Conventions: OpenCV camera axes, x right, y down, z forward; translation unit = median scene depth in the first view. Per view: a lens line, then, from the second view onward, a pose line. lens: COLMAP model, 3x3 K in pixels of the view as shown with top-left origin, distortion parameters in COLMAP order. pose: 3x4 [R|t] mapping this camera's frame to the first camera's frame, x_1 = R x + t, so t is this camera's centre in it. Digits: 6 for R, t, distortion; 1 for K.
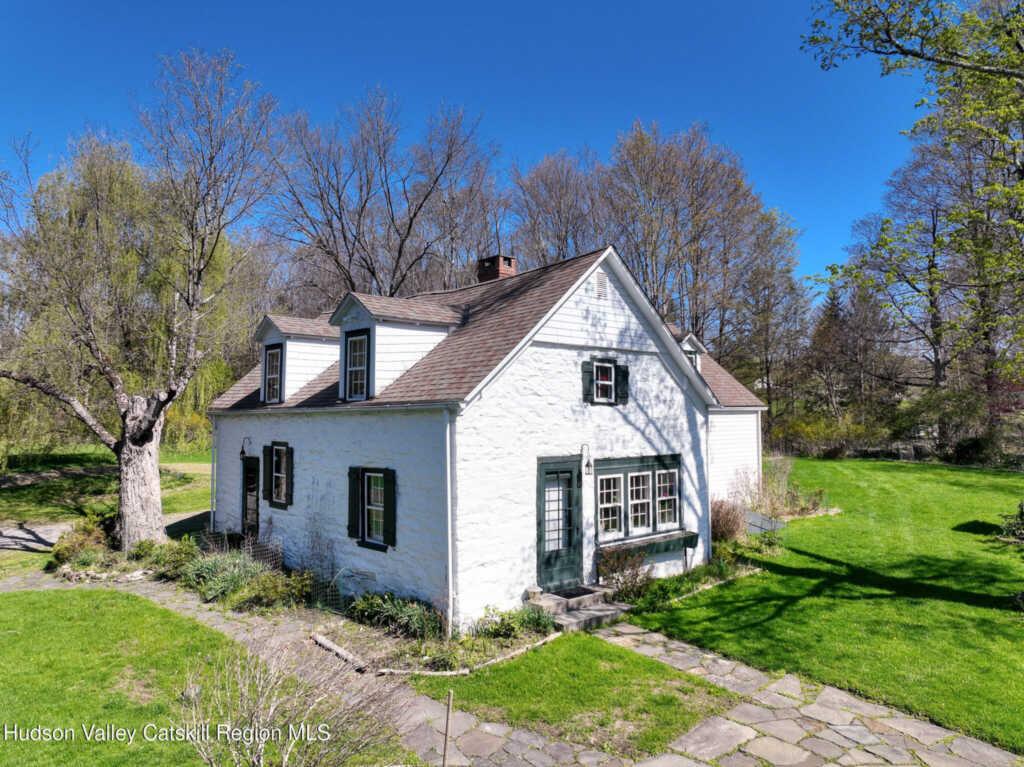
lens RADIAL K [[720.9, 0, 510.4], [0, 720.9, 379.3], [0, 0, 1]] dist [0.007795, 0.010530]
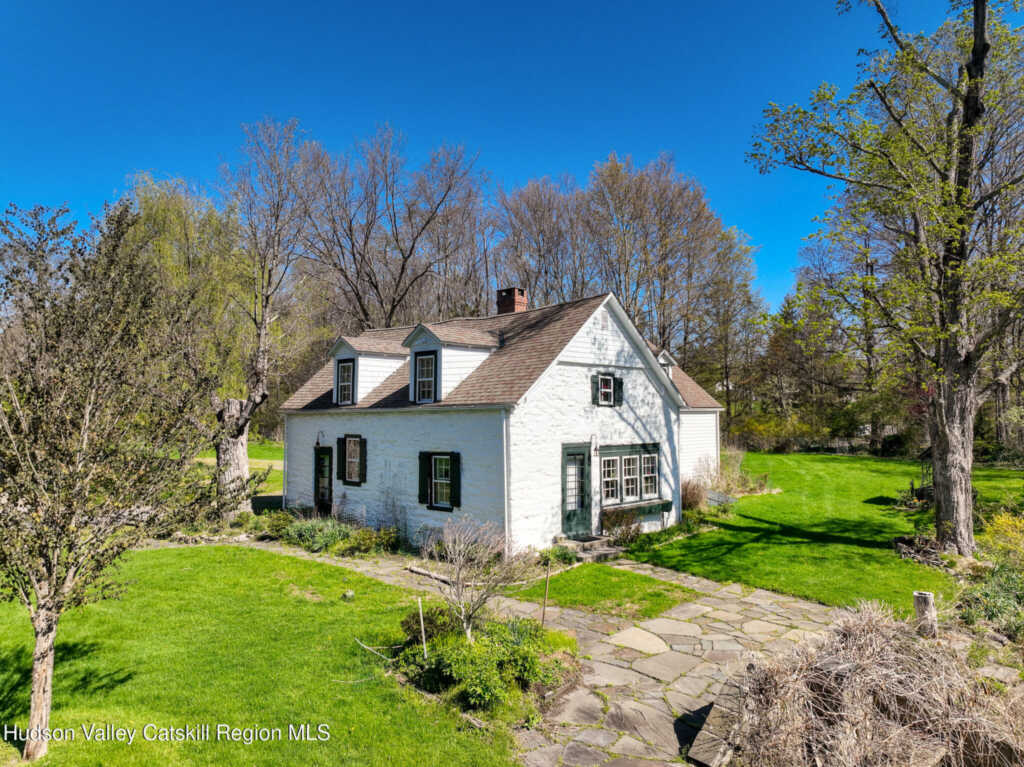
lens RADIAL K [[720.9, 0, 511.0], [0, 720.9, 380.4], [0, 0, 1]] dist [0.007795, 0.010530]
pose [[0.998752, 0.003177, 0.049850, -0.115717], [-0.003172, 0.999995, -0.000176, -0.013056], [-0.049851, 0.000018, 0.998757, -0.354050]]
